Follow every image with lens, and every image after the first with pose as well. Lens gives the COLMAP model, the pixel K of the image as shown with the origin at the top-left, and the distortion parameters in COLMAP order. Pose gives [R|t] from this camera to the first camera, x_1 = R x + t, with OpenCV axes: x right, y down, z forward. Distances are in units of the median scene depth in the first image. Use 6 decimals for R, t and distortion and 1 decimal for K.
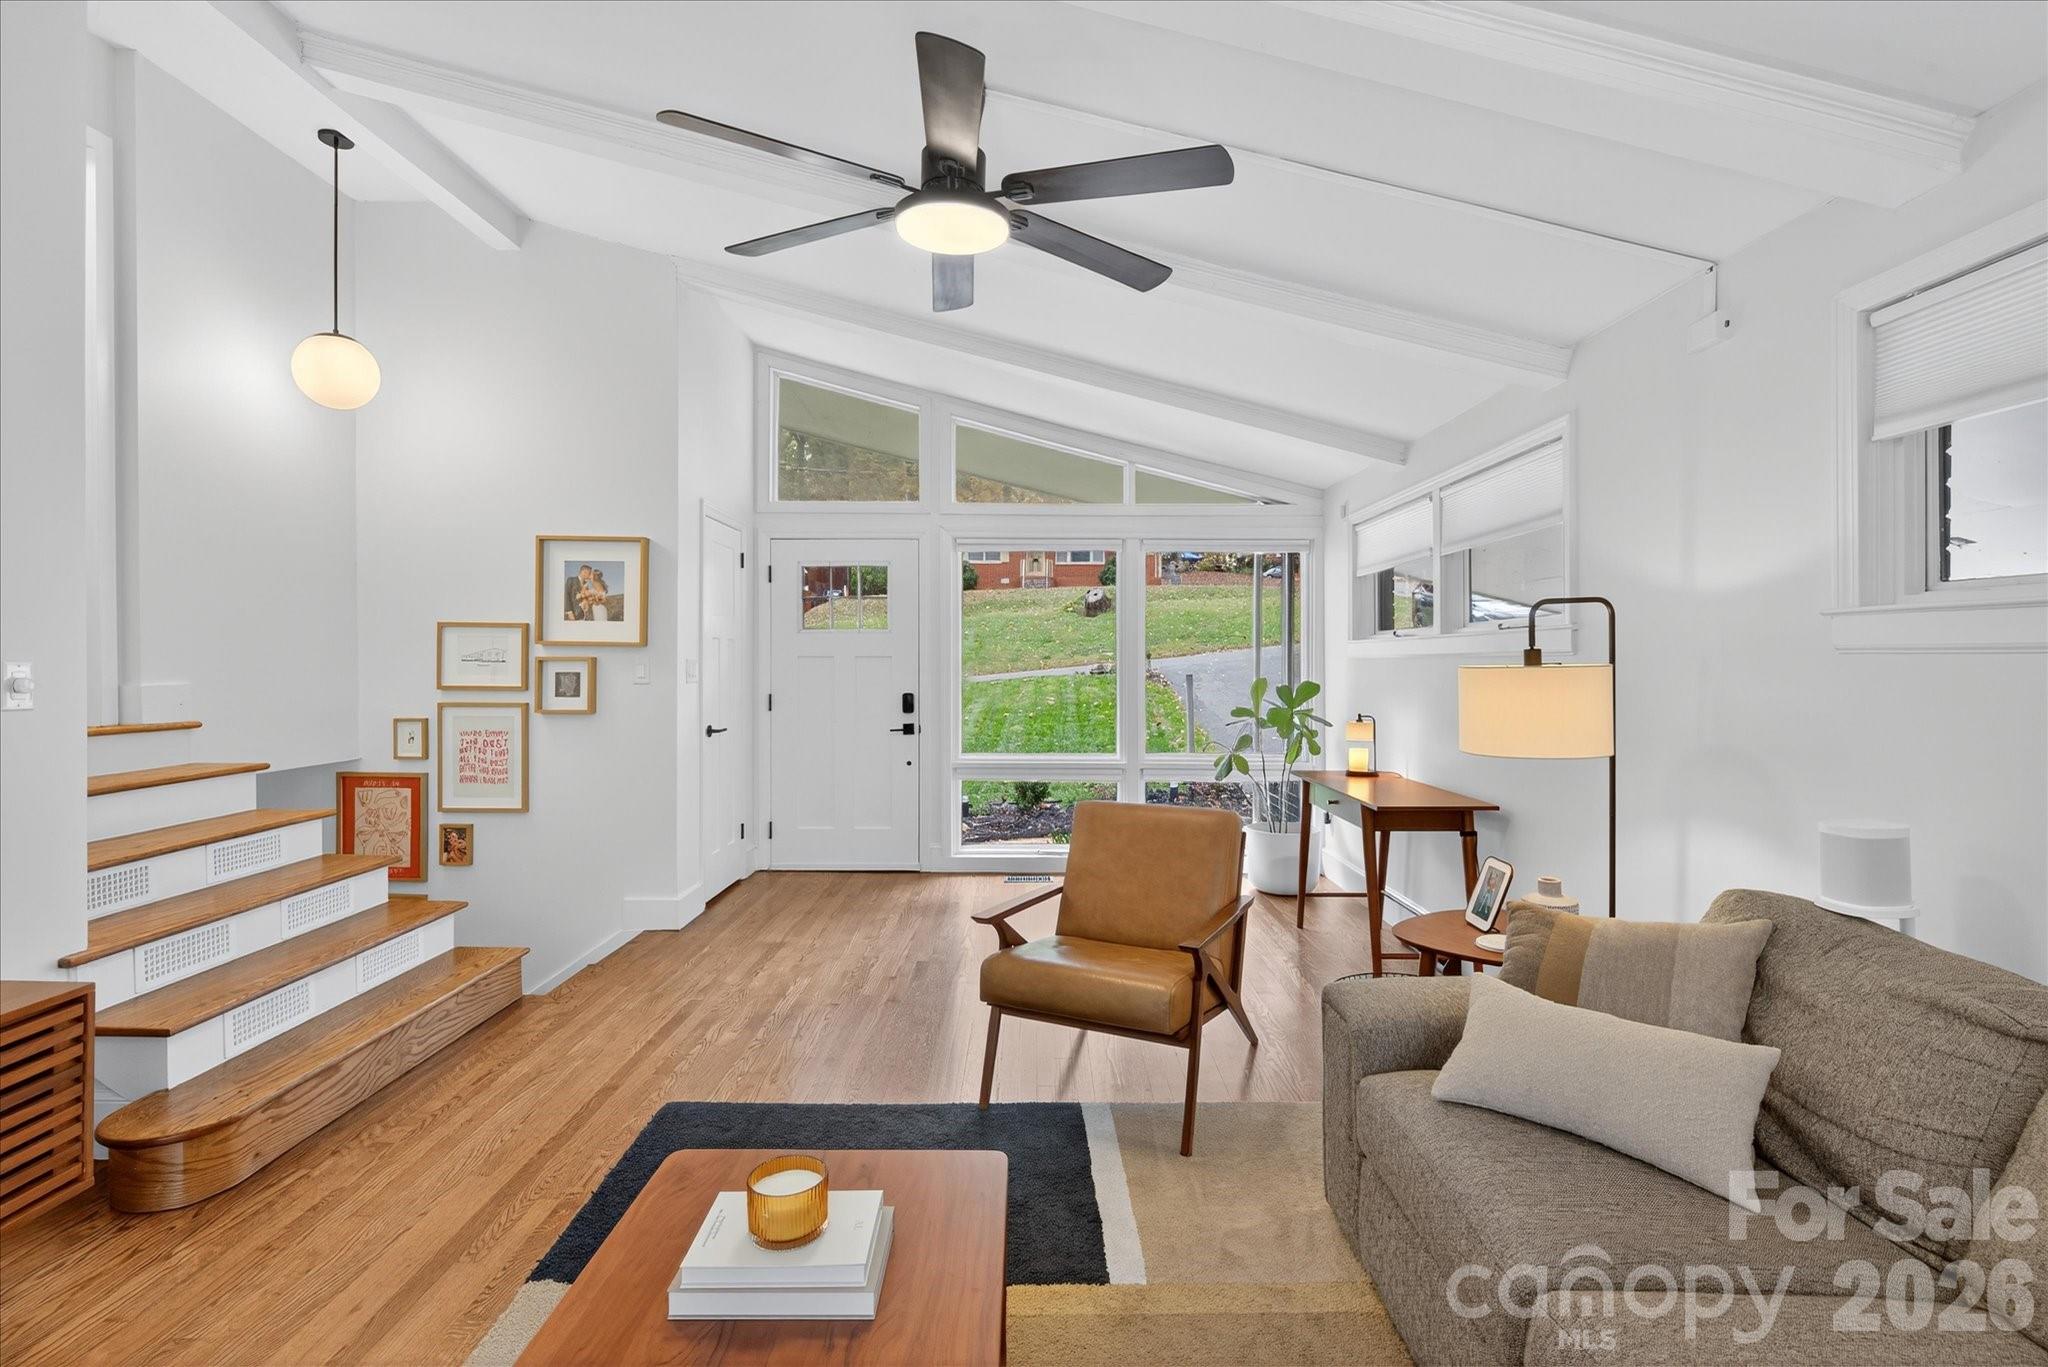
lens RADIAL K [[925.7, 0, 1030.3], [0, 925.7, 671.5], [0, 0, 1]] dist [0.000631, 0.000149]
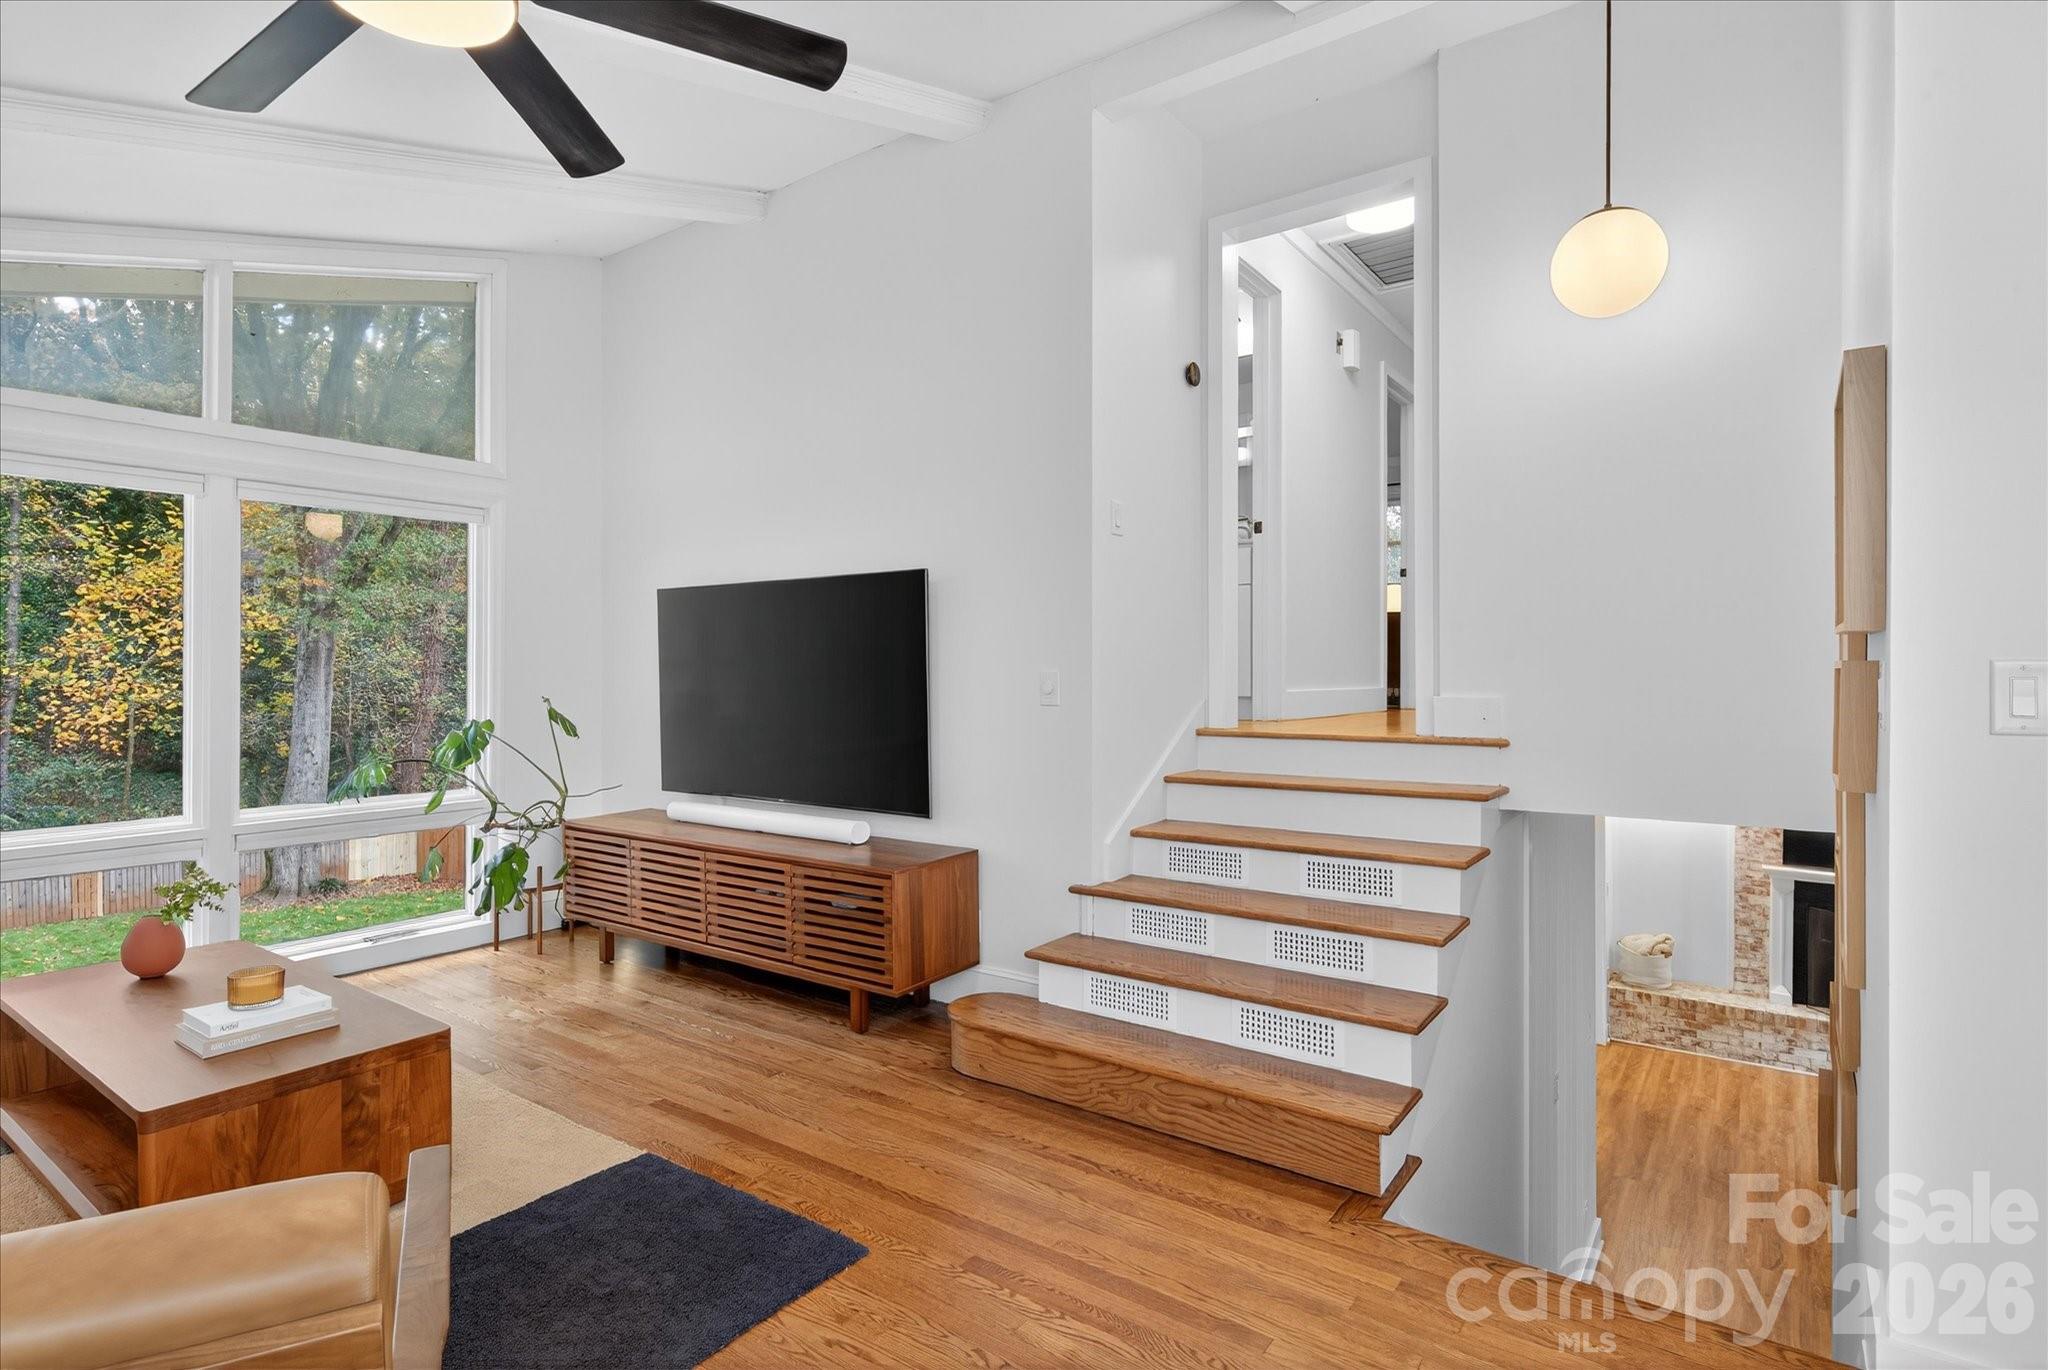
lens RADIAL K [[1016.6, 0, 1022.3], [0, 1016.6, 674.3], [0, 0, 1]] dist [0.007052, -0.000380]
pose [[-0.589975, -0.006100, -0.807399, 0.195849], [-0.007289, 0.999971, -0.002229, -0.004238], [0.807389, 0.004570, -0.590002, 1.476123]]
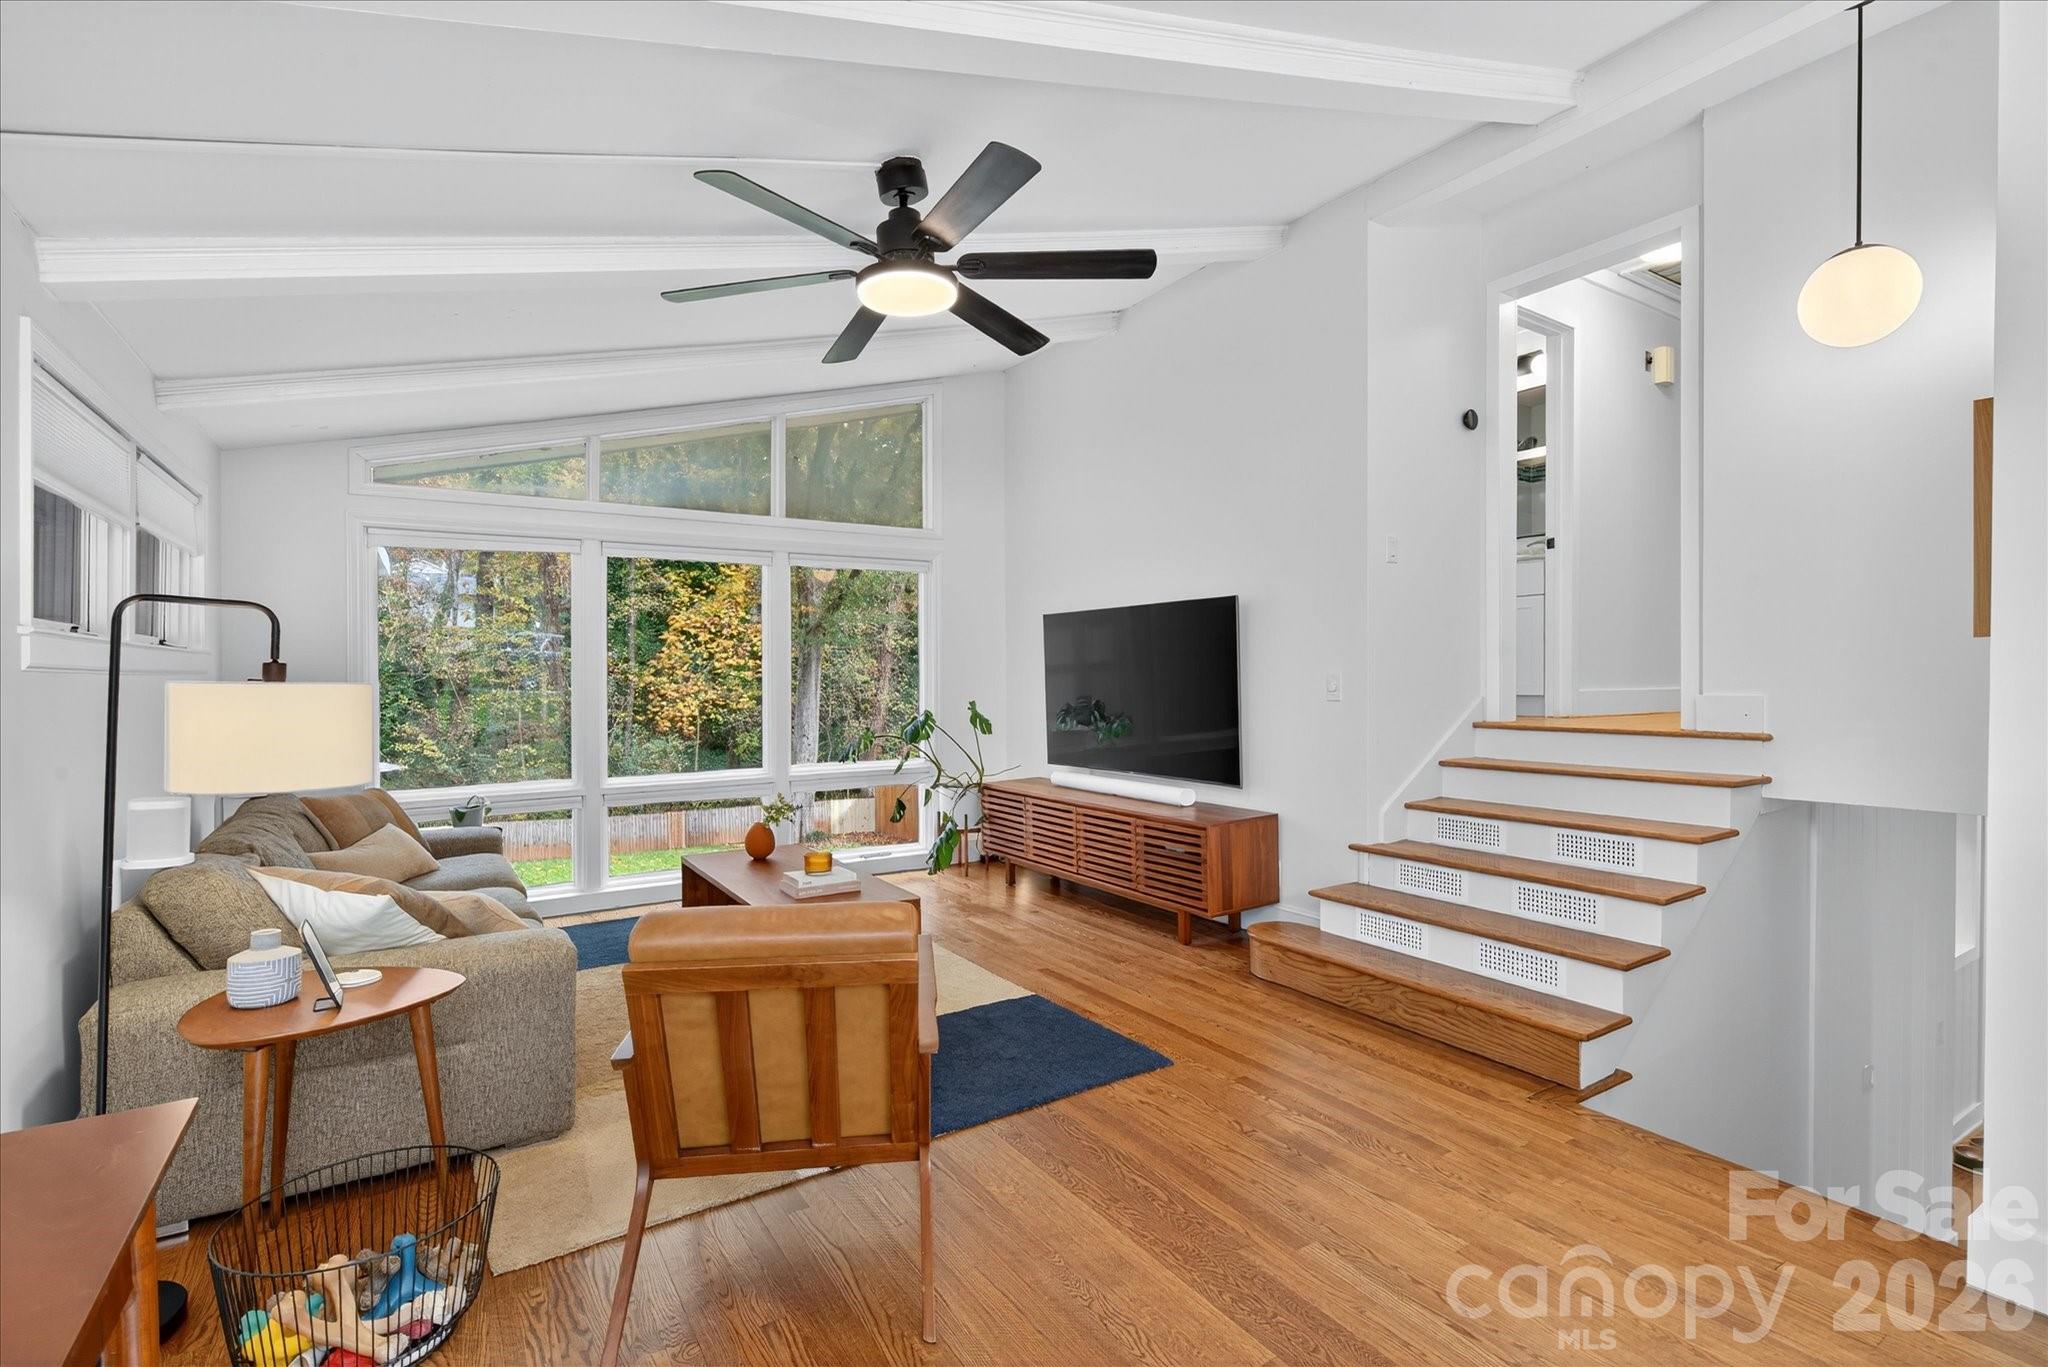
lens RADIAL K [[925.7, 0, 1030.3], [0, 925.7, 671.5], [0, 0, 1]] dist [0.000631, 0.000149]
pose [[-0.839911, -0.005512, -0.542696, 0.345598], [-0.002715, 0.999979, -0.005954, -0.004888], [0.542717, -0.003528, -0.839908, 1.723328]]
